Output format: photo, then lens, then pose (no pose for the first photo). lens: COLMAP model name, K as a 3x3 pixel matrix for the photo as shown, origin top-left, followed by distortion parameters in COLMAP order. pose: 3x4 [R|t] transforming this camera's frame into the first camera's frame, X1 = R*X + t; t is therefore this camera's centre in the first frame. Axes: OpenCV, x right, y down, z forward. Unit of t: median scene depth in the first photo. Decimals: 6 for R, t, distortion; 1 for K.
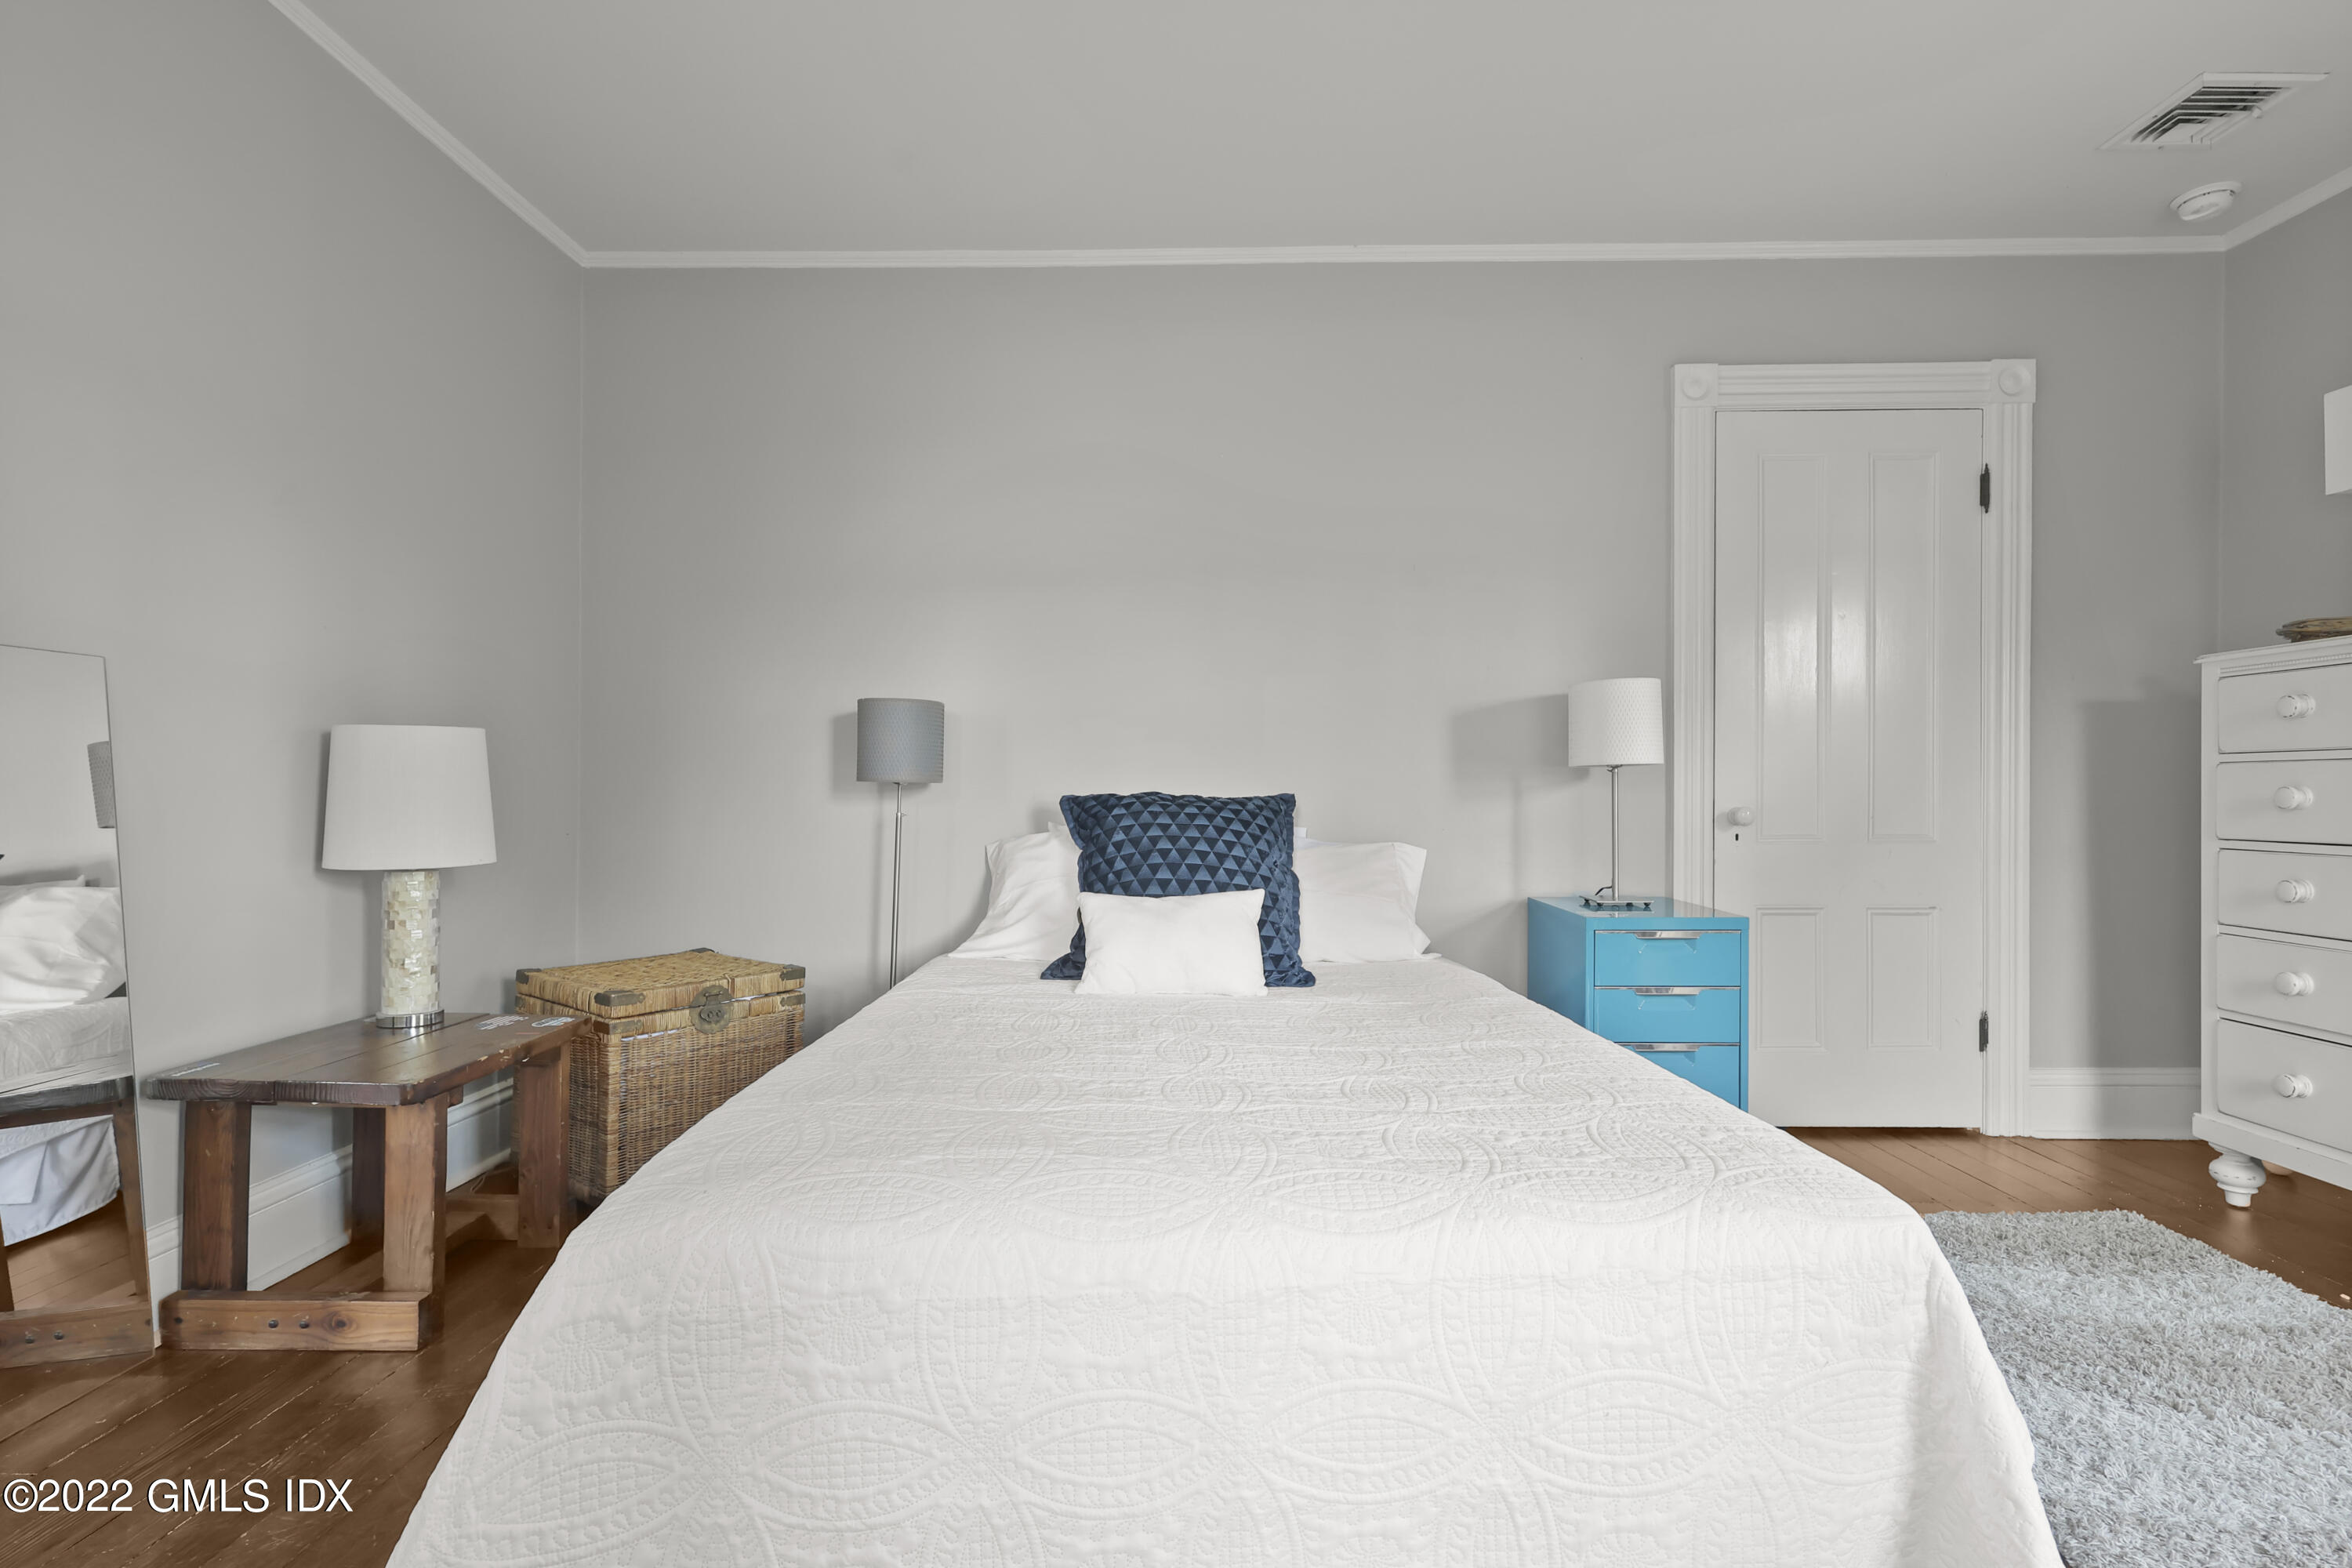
lens RADIAL K [[1091.0, 0, 1169.2], [0, 1091.0, 788.9], [0, 0, 1]] dist [0.000644, -0.000780]
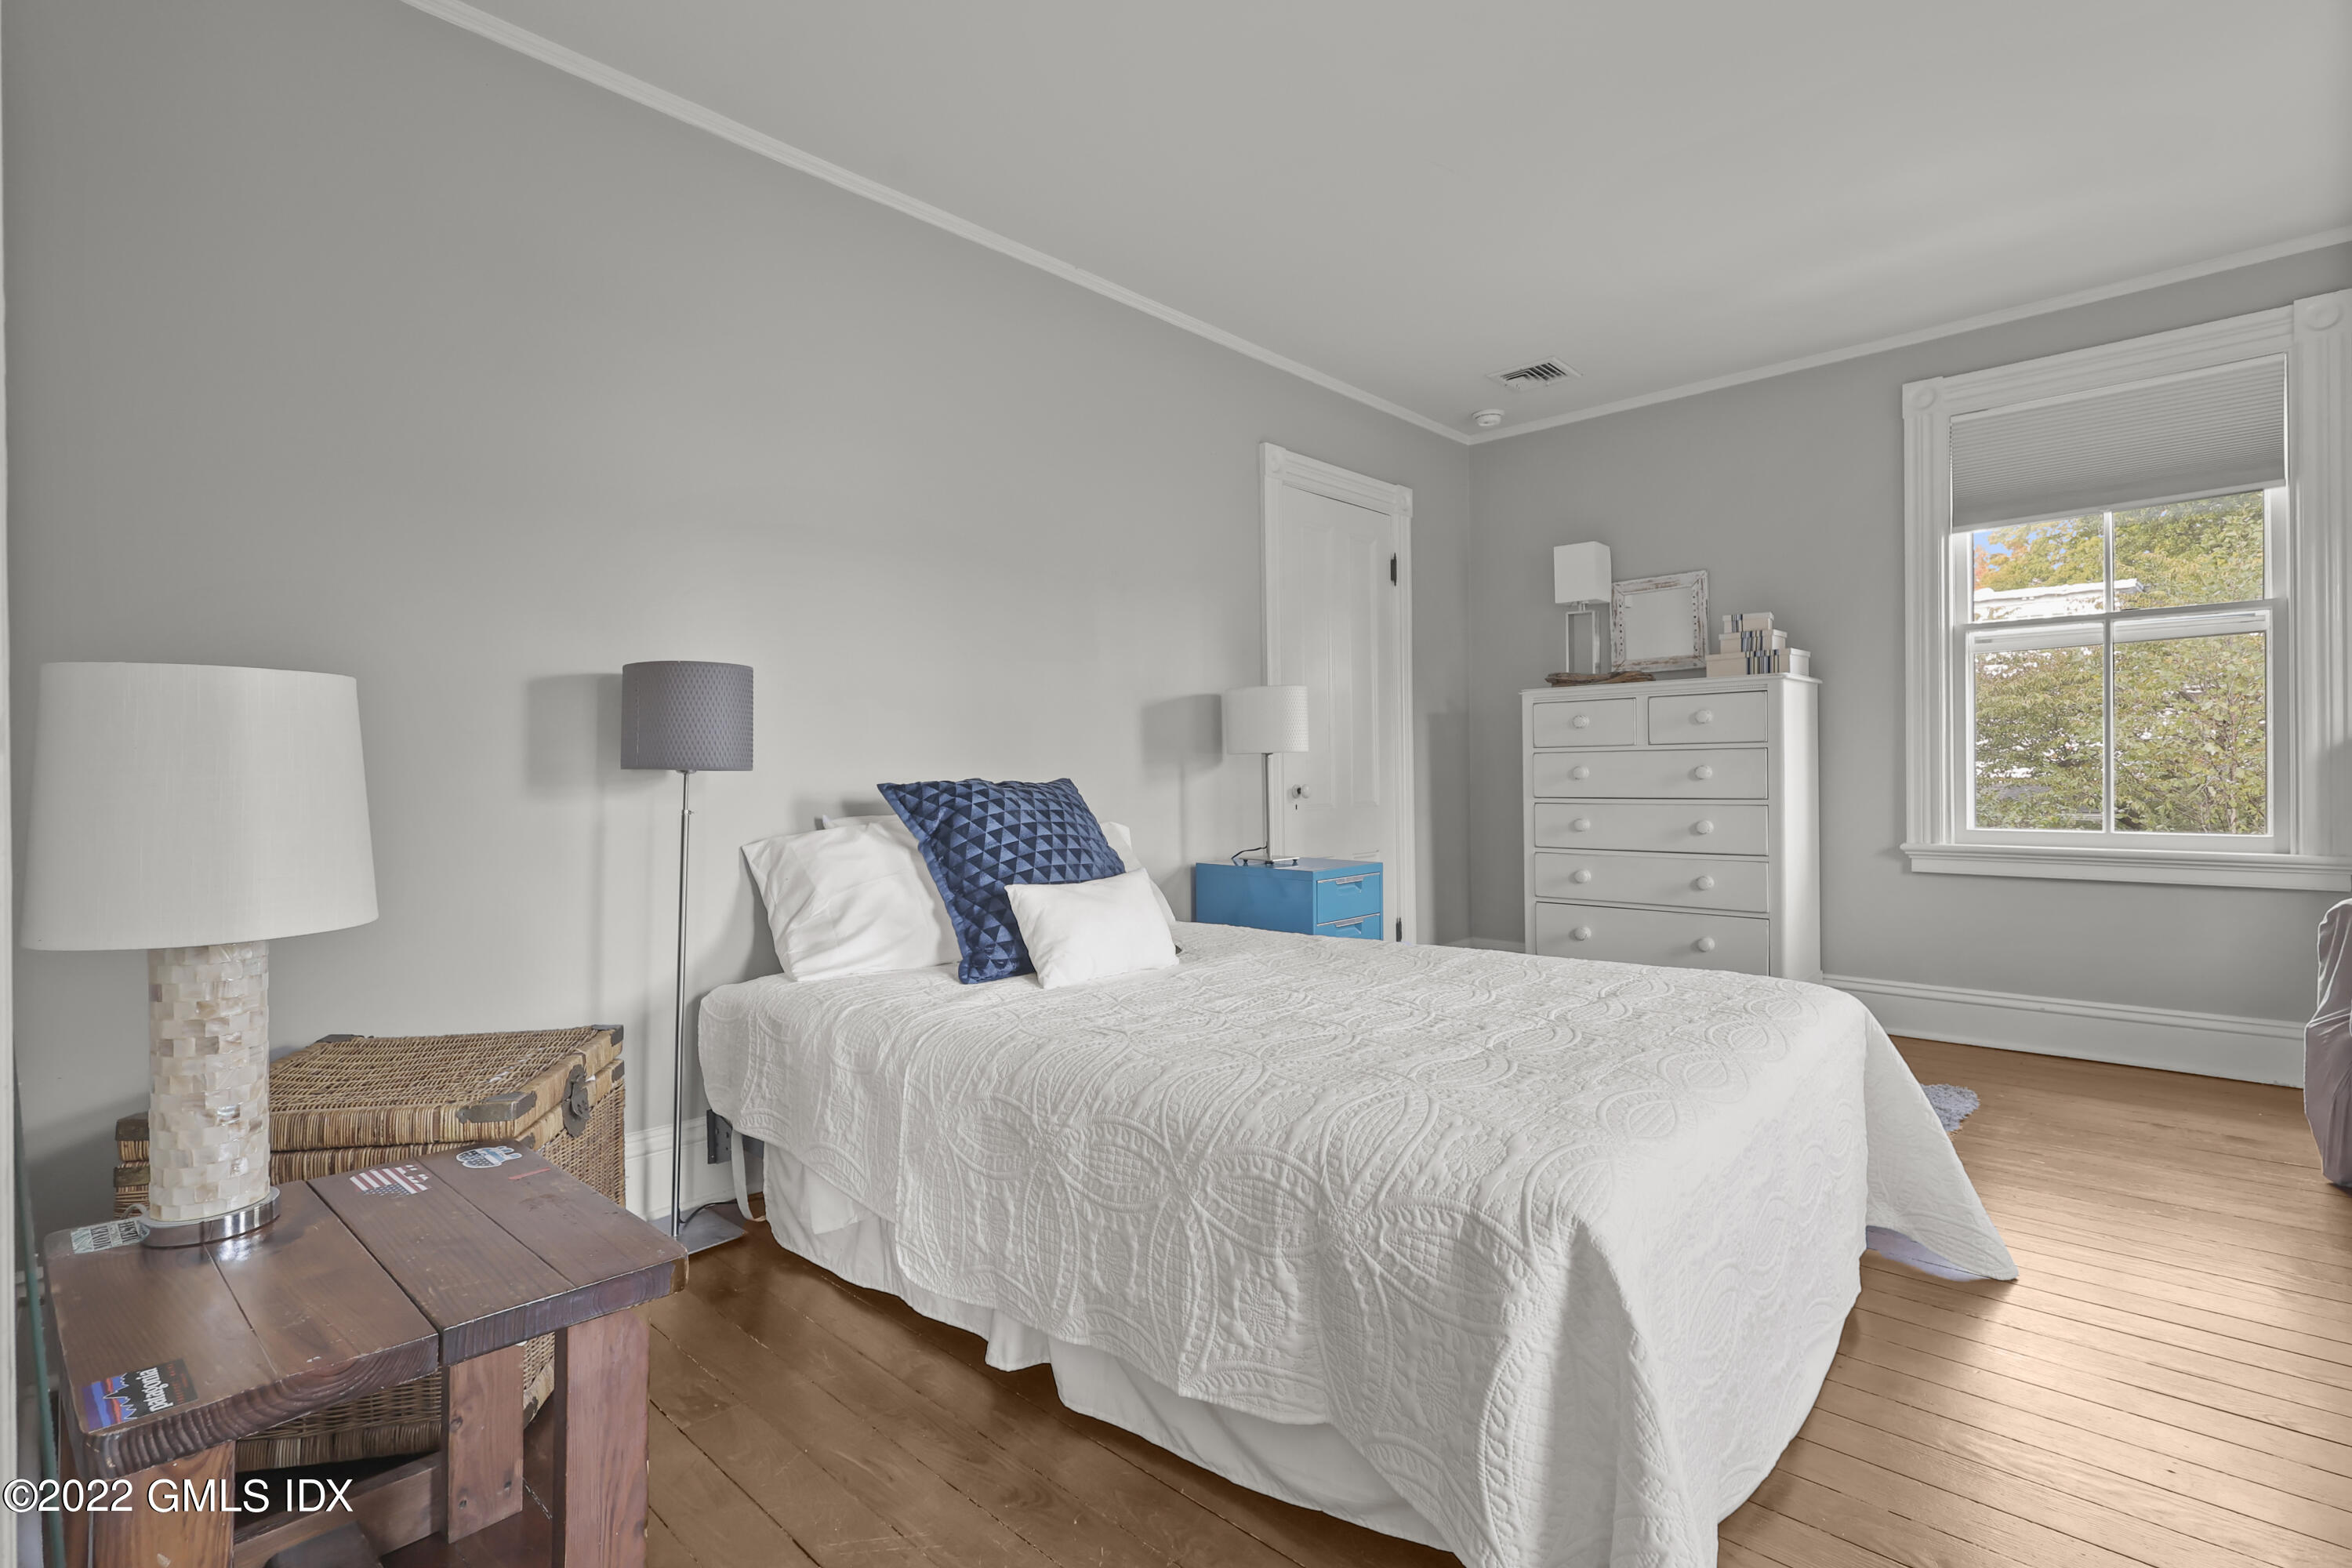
lens RADIAL K [[1091.0, 0, 1162.7], [0, 1091.0, 768.0], [0, 0, 1]] dist [0.000644, -0.000780]
pose [[0.672301, -0.005708, 0.740256, -0.601913], [0.008902, 0.999960, -0.000374, -0.004318], [-0.740224, 0.006841, 0.672325, 0.237856]]
